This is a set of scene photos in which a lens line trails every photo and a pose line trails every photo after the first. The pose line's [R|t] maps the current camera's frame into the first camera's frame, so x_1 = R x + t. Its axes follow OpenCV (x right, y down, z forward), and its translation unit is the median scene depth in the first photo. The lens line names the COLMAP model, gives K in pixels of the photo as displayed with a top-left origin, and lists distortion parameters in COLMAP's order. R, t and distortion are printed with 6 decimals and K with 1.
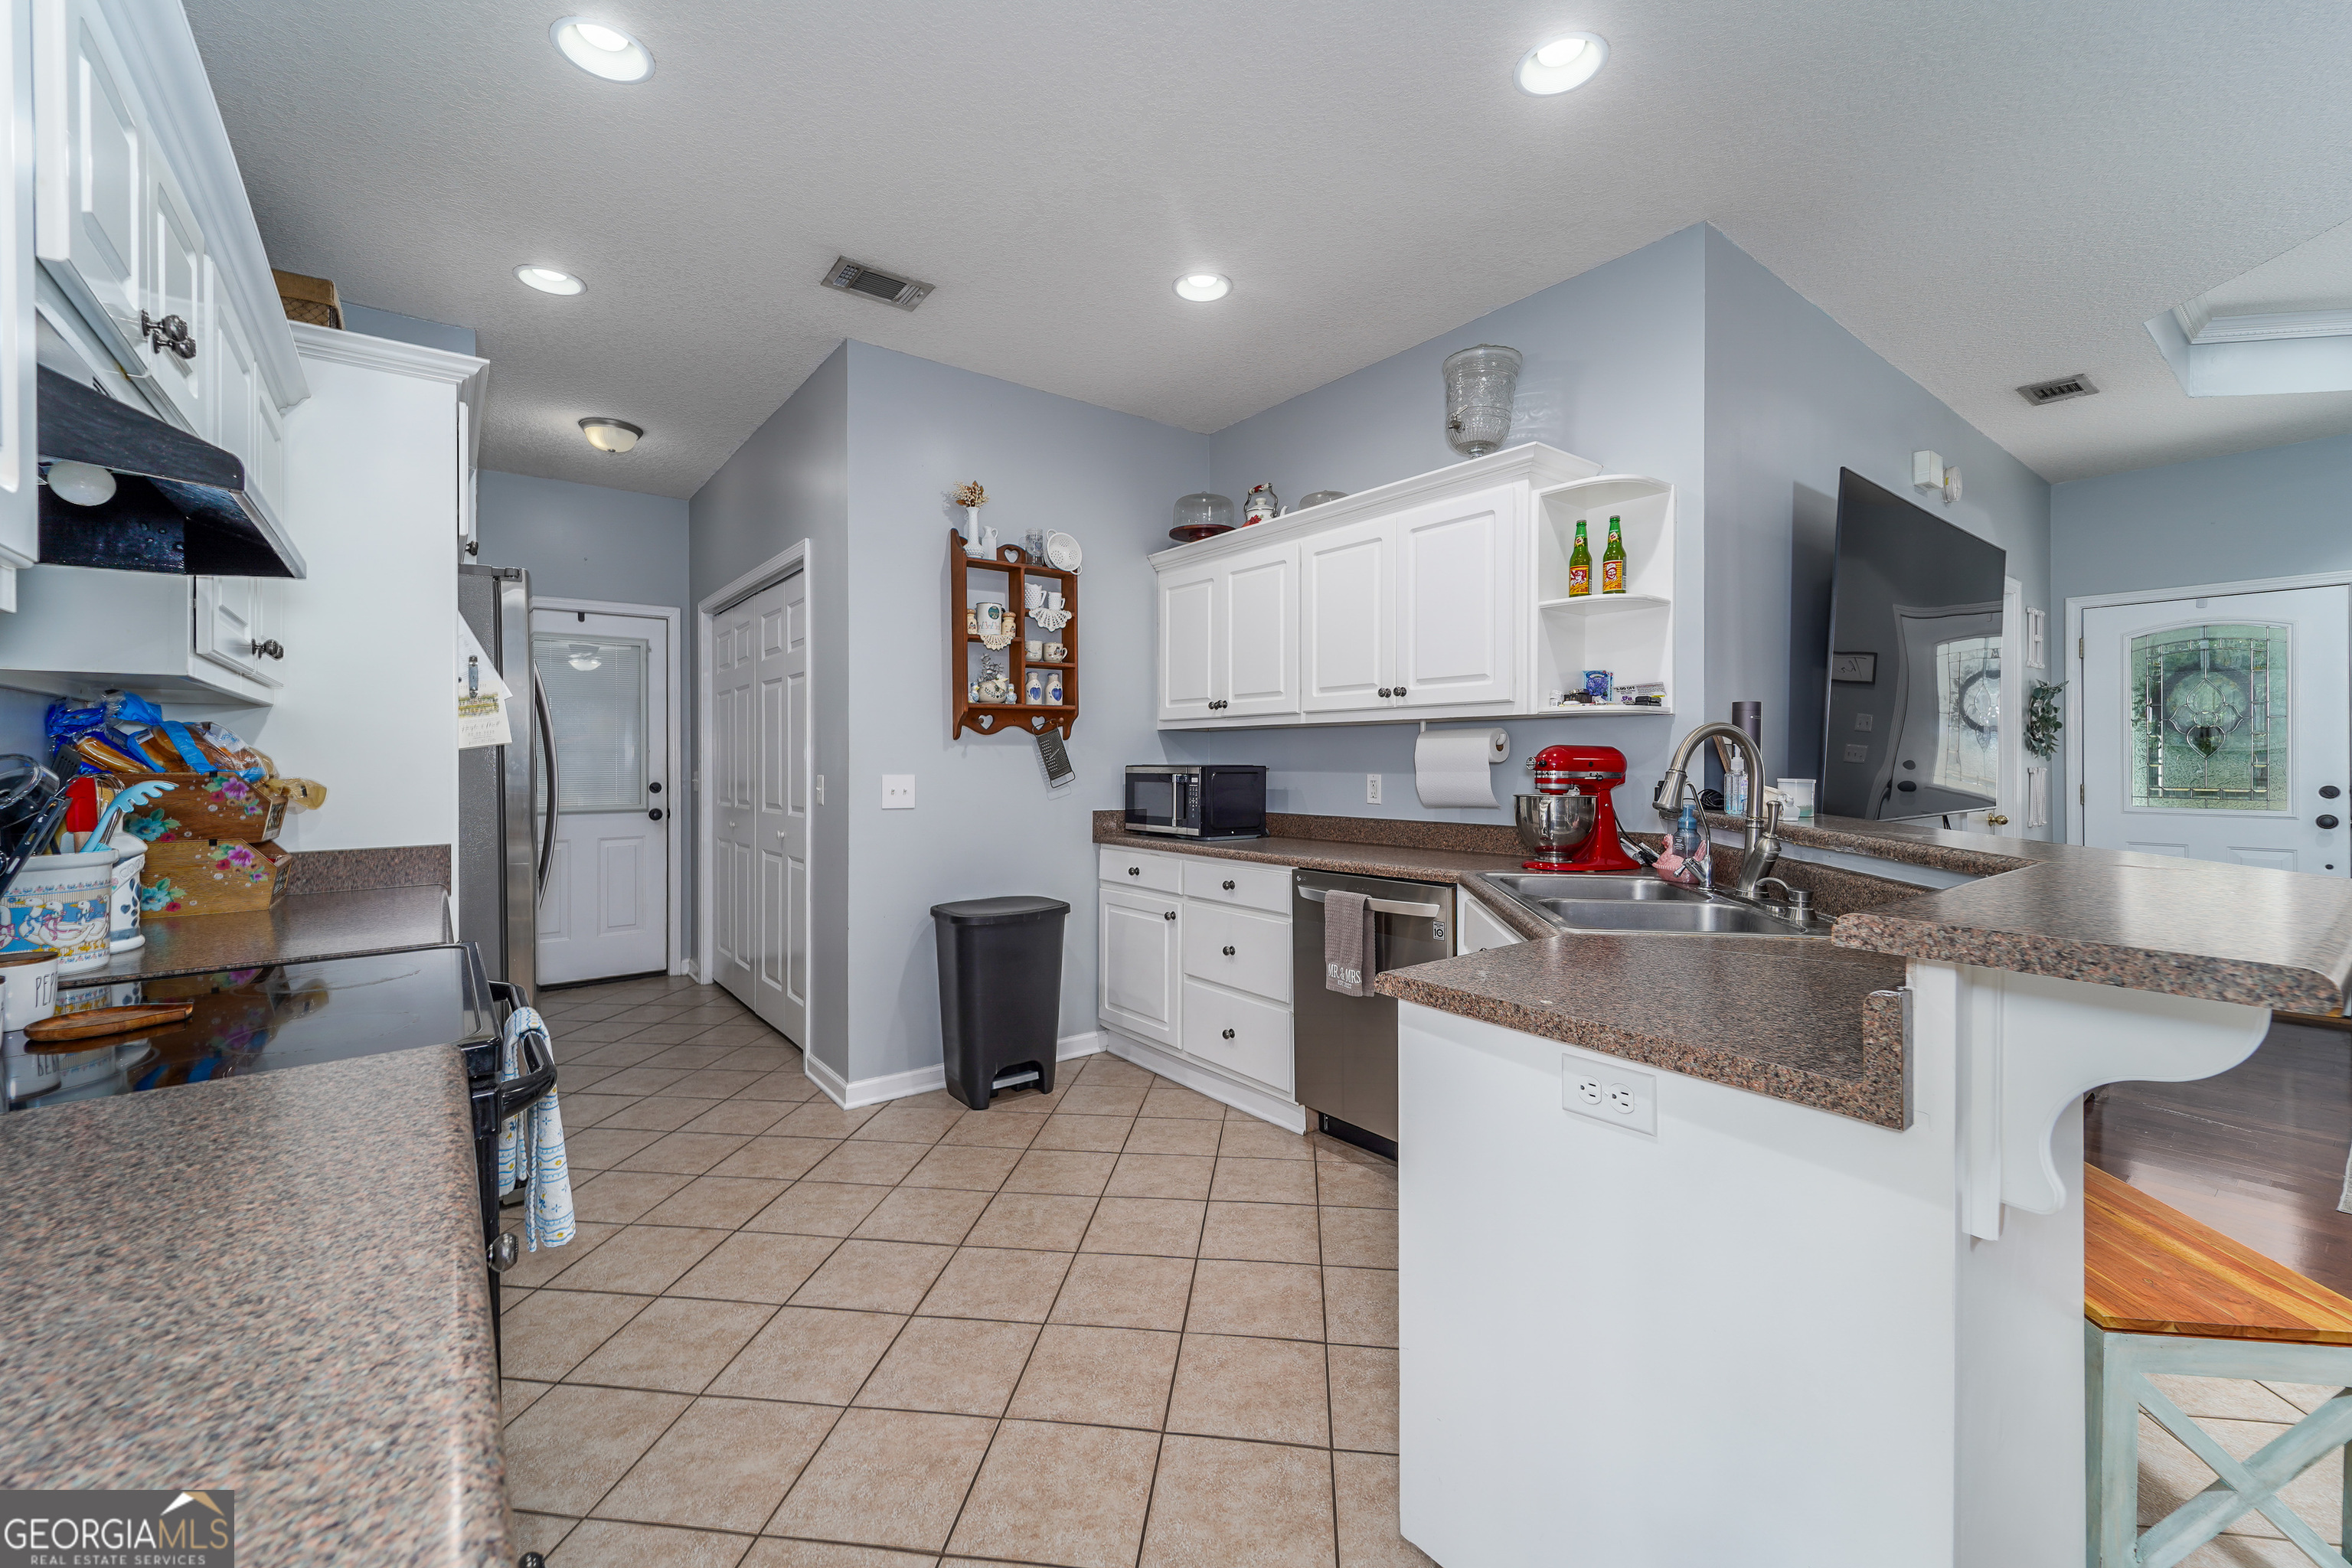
lens RADIAL K [[949.2, 0, 1128.0], [0, 949.2, 763.0], [0, 0, 1]] dist [-0.003749, -0.004385]
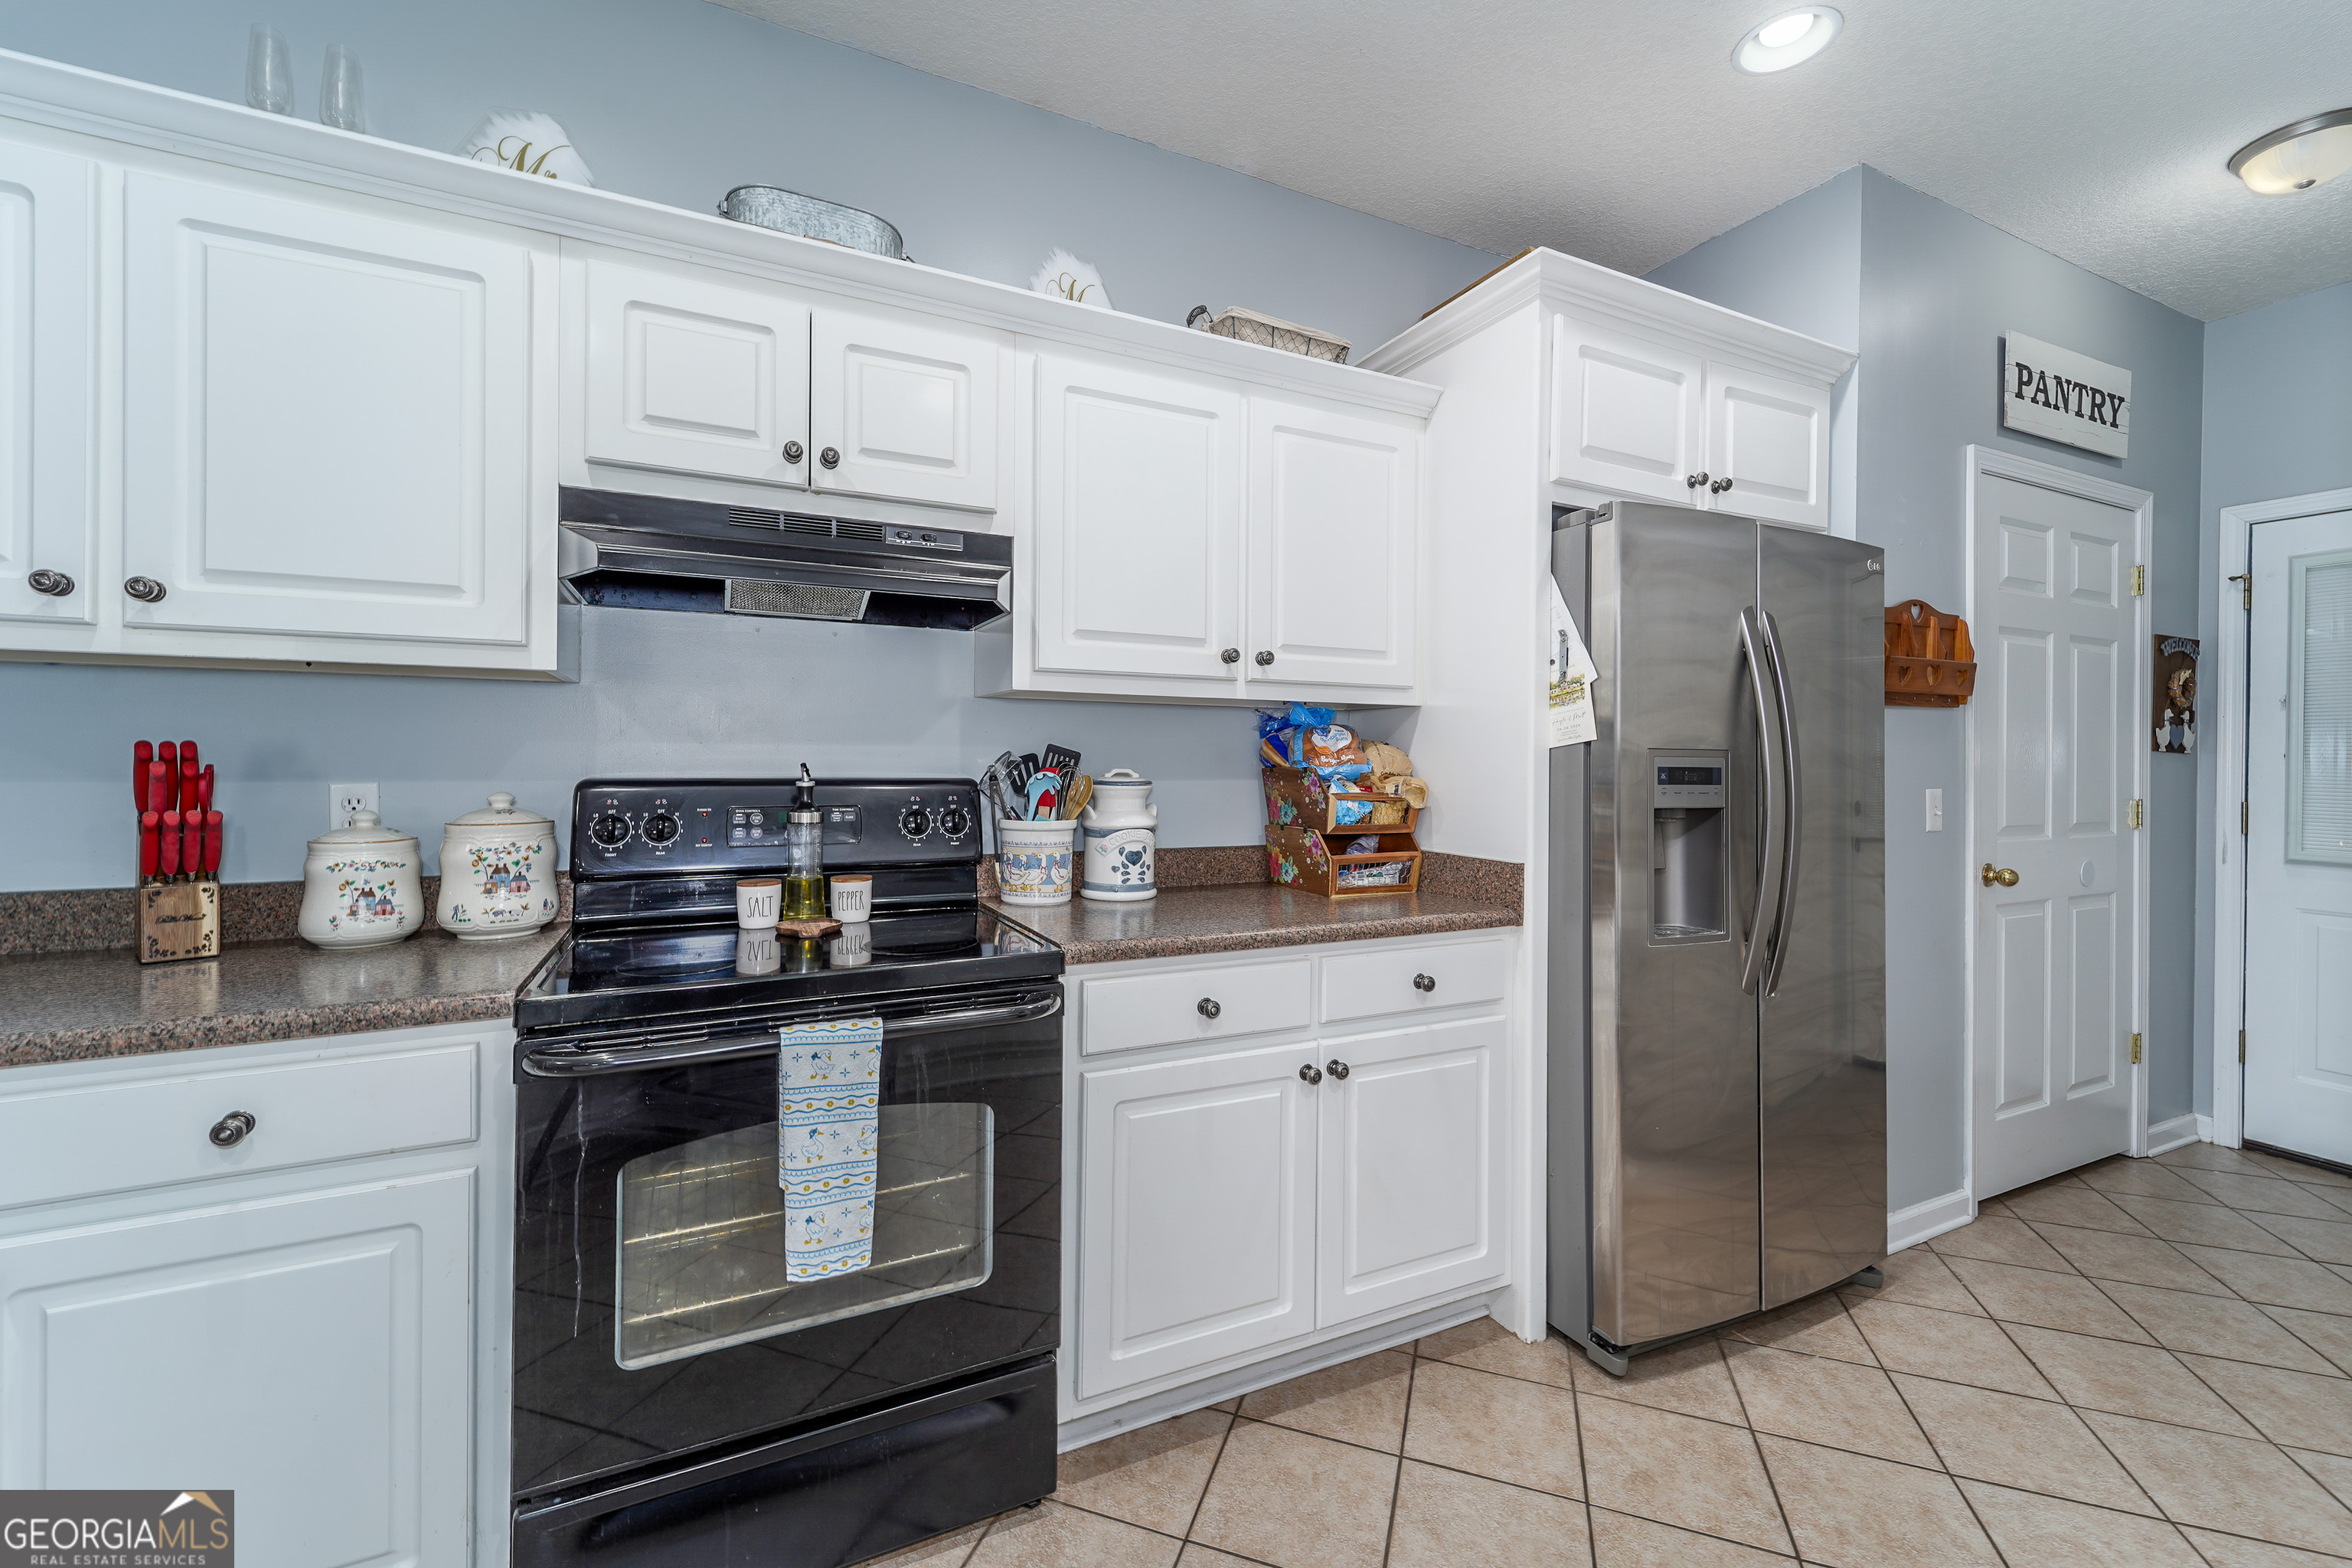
lens RADIAL K [[949.2, 0, 1202.4], [0, 949.2, 750.5], [0, 0, 1]] dist [-0.003749, -0.004385]
pose [[-0.192497, 0.002758, -0.981294, 0.094258], [-0.014518, 0.999879, 0.005658, -0.008893], [0.981190, 0.015335, -0.192433, 0.586098]]
